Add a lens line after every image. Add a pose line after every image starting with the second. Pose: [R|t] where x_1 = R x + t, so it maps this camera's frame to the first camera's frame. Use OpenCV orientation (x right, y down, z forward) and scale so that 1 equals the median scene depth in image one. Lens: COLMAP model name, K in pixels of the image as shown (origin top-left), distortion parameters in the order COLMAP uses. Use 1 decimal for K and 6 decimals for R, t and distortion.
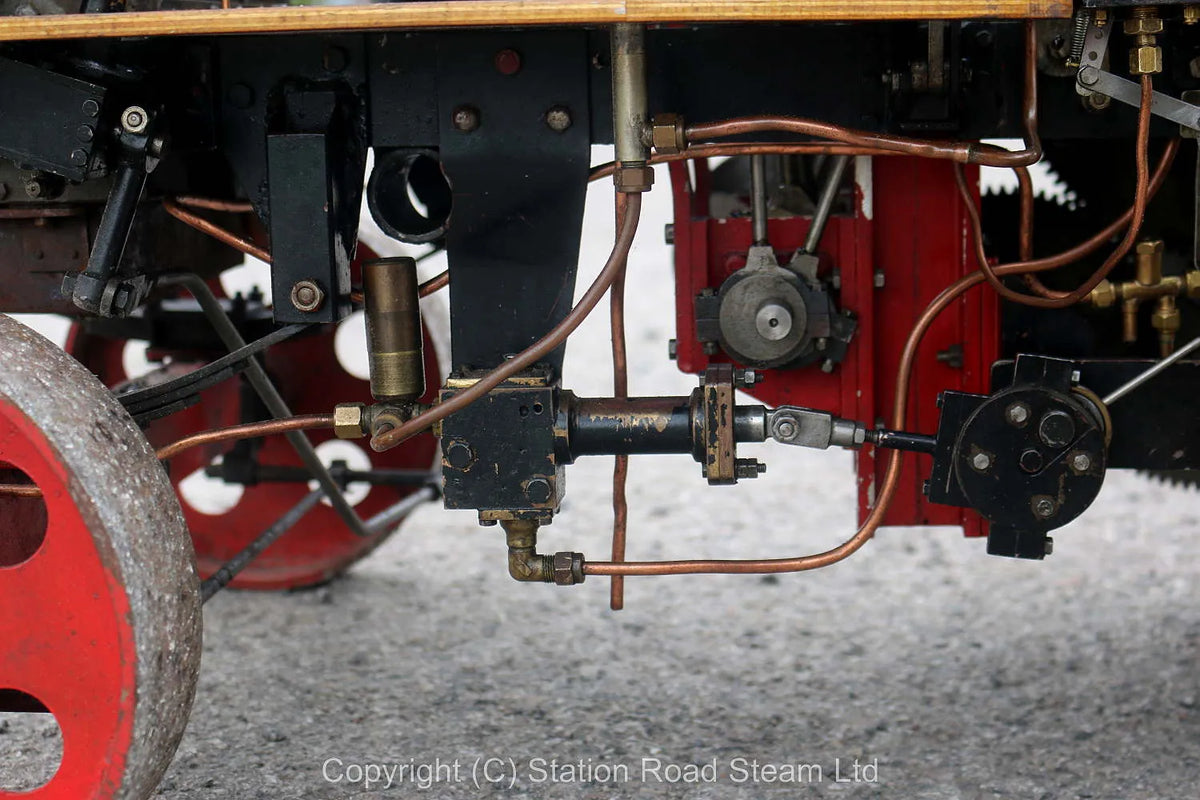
lens RADIAL K [[1825.9, 0, 600.0], [0, 1825.9, 400.0], [0, 0, 1]] dist [-0.083256, 0.022507]
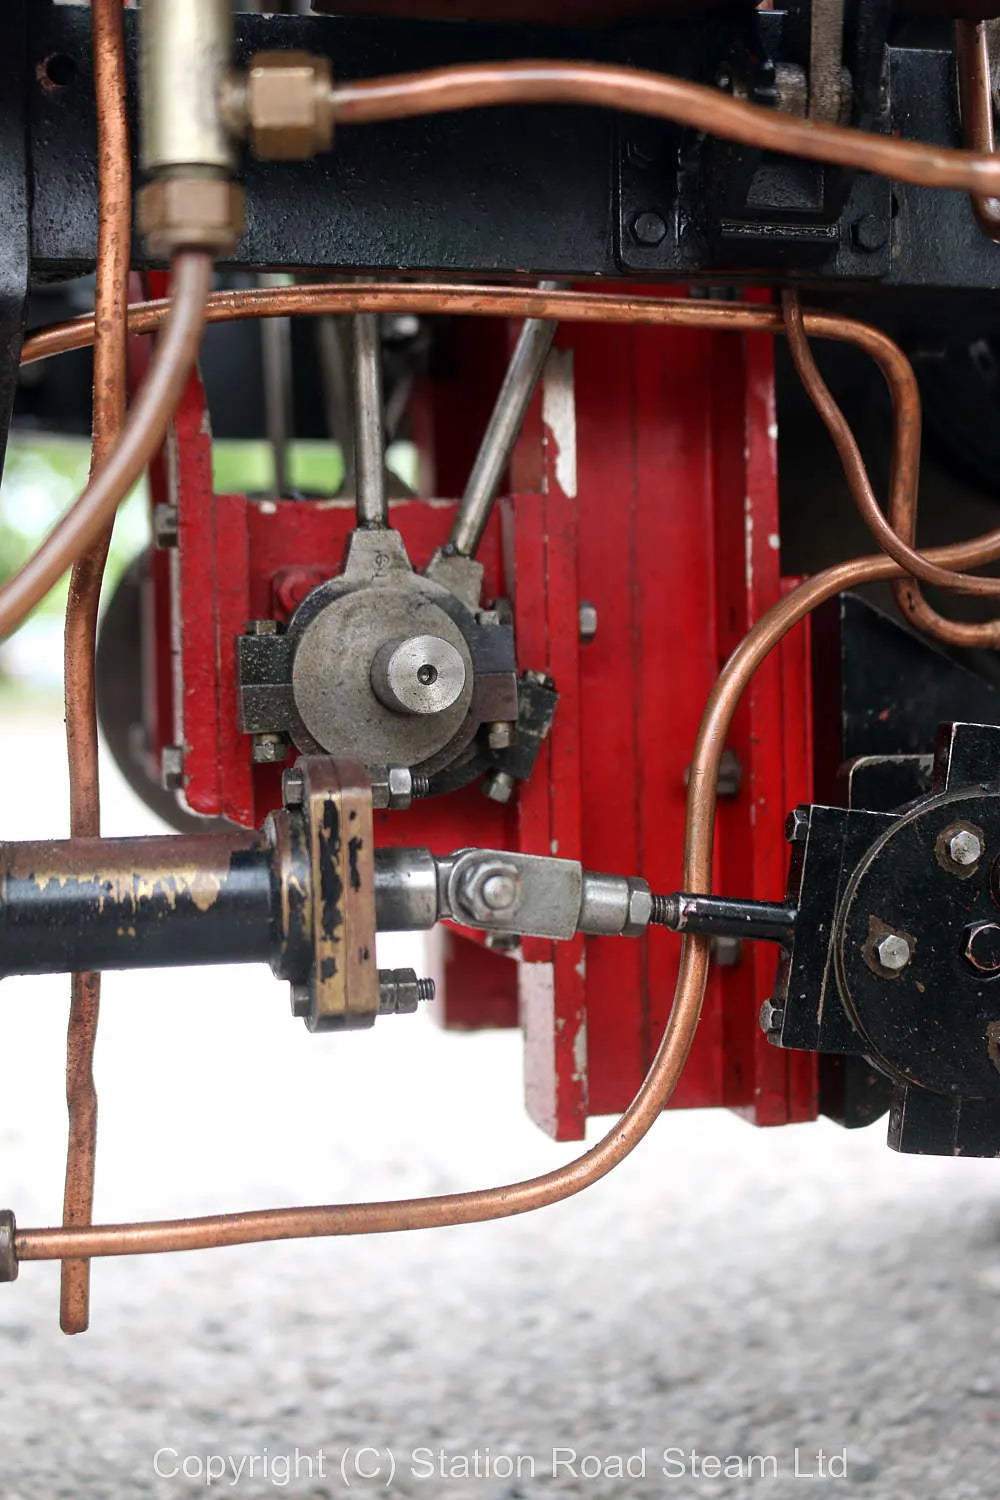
lens RADIAL K [[2282.3, 0, 608.6], [0, 2282.3, 684.5], [0, 0, 1]] dist [-0.083256, 0.022507]
pose [[0.952730, -0.003266, 0.303802, -0.034928], [0.043370, 0.991164, -0.125352, 0.033017], [-0.300708, 0.132602, 0.944453, 0.424072]]
